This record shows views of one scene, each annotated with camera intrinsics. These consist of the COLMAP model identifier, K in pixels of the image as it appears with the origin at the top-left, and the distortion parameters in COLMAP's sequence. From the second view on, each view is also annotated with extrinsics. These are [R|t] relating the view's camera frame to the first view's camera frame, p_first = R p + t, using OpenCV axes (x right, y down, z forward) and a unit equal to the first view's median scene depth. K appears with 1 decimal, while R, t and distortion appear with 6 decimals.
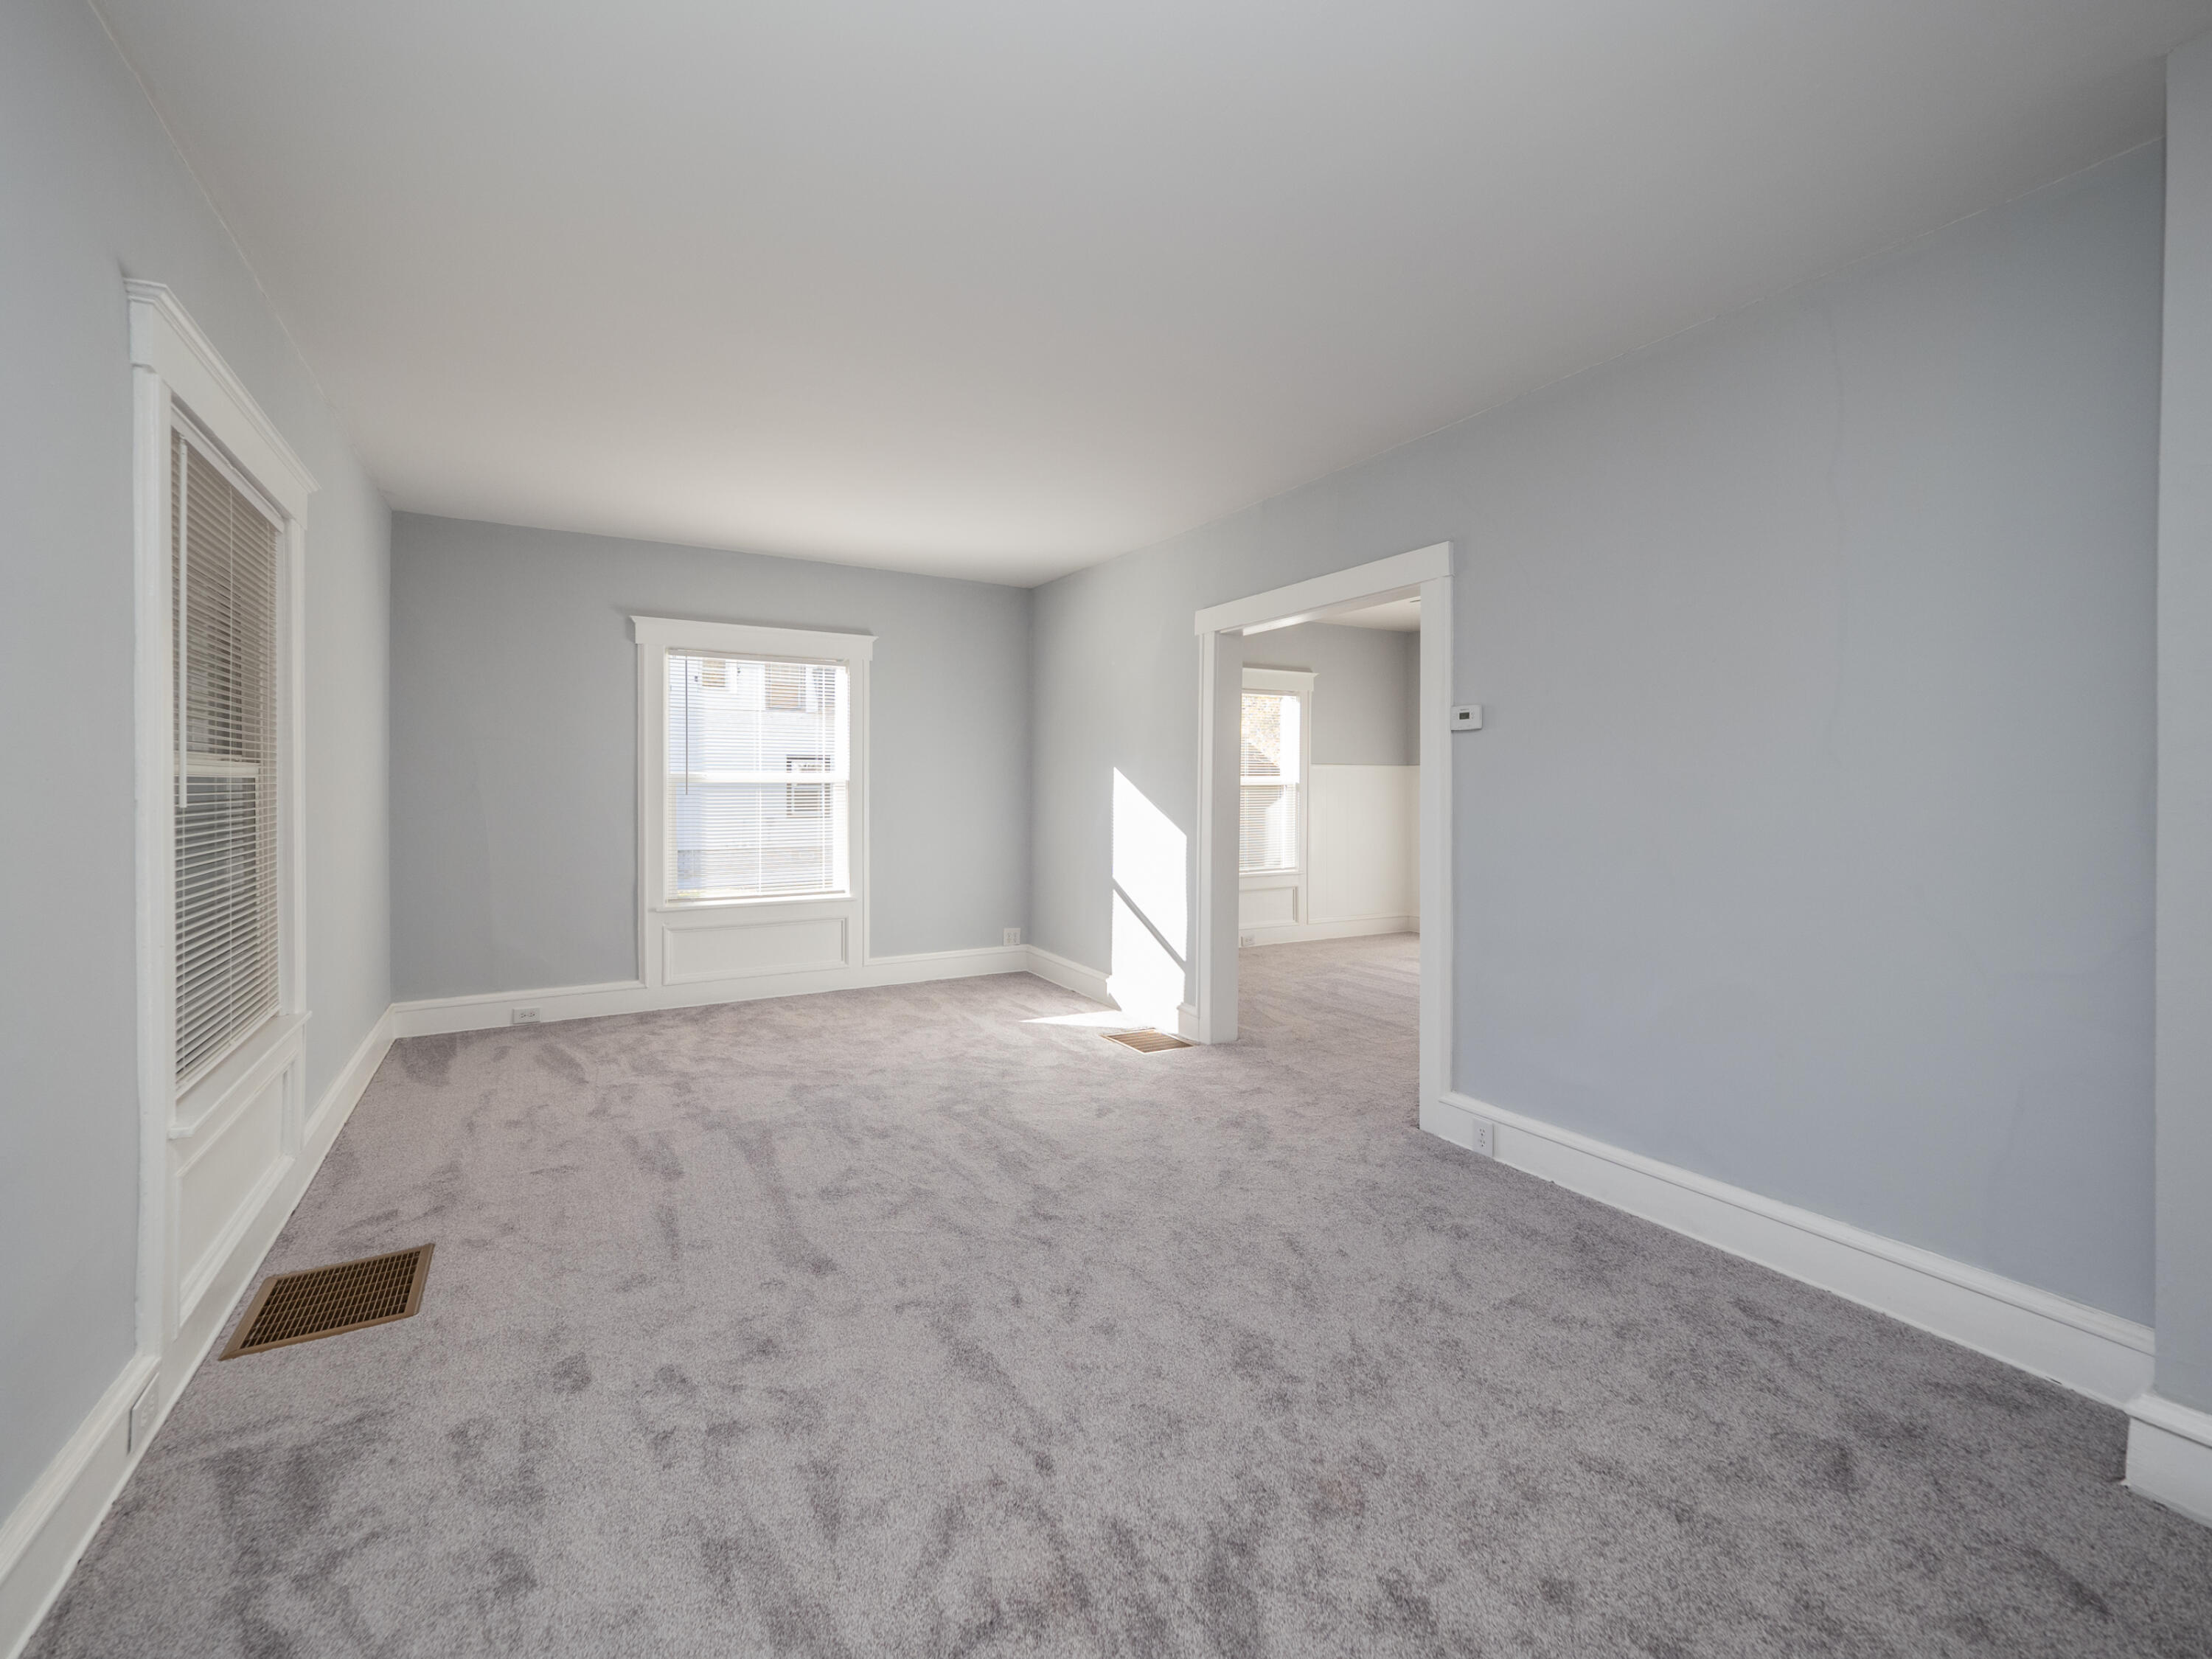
lens RADIAL K [[946.2, 0, 1100.1], [0, 946.2, 789.9], [0, 0, 1]] dist [0.020431, -0.000362]
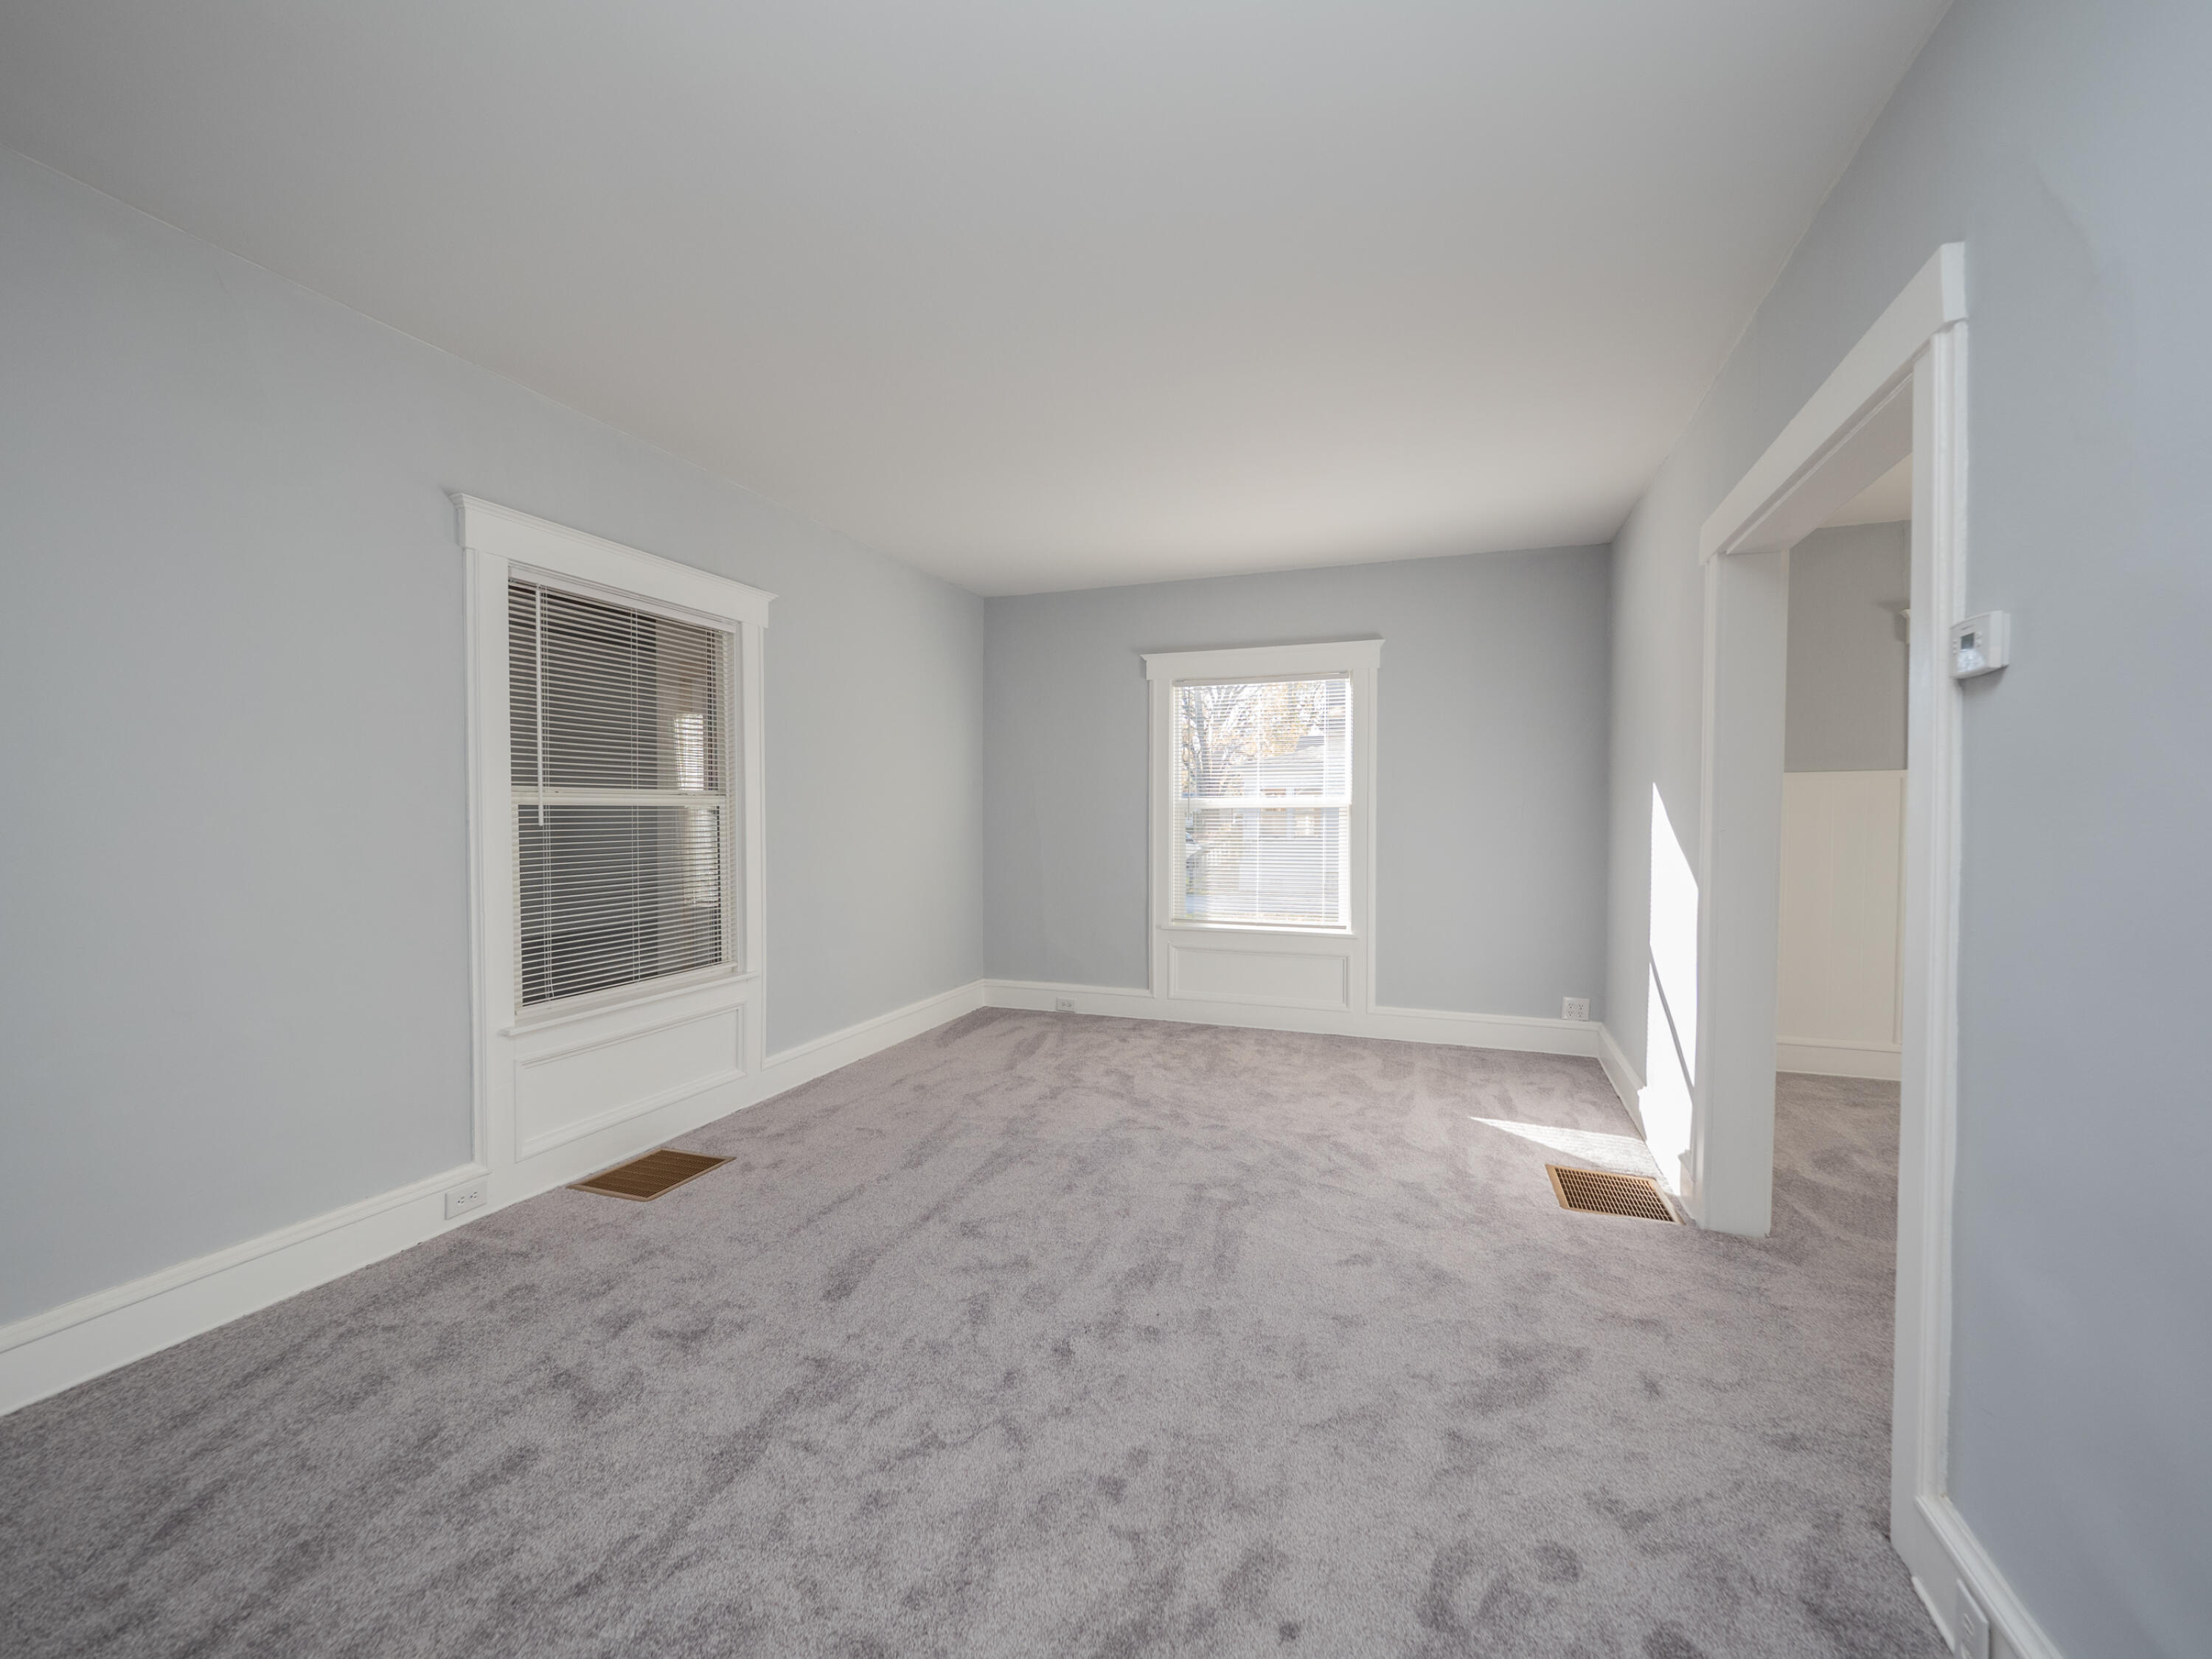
lens RADIAL K [[941.0, 0, 1106.0], [0, 941.0, 829.5], [0, 0, 1]] dist [0.022547, -0.009856]
pose [[0.632796, 0.013177, -0.774206, 0.418132], [-0.000348, 0.999860, 0.016734, -0.002210], [0.774318, -0.010320, 0.632712, 0.376771]]
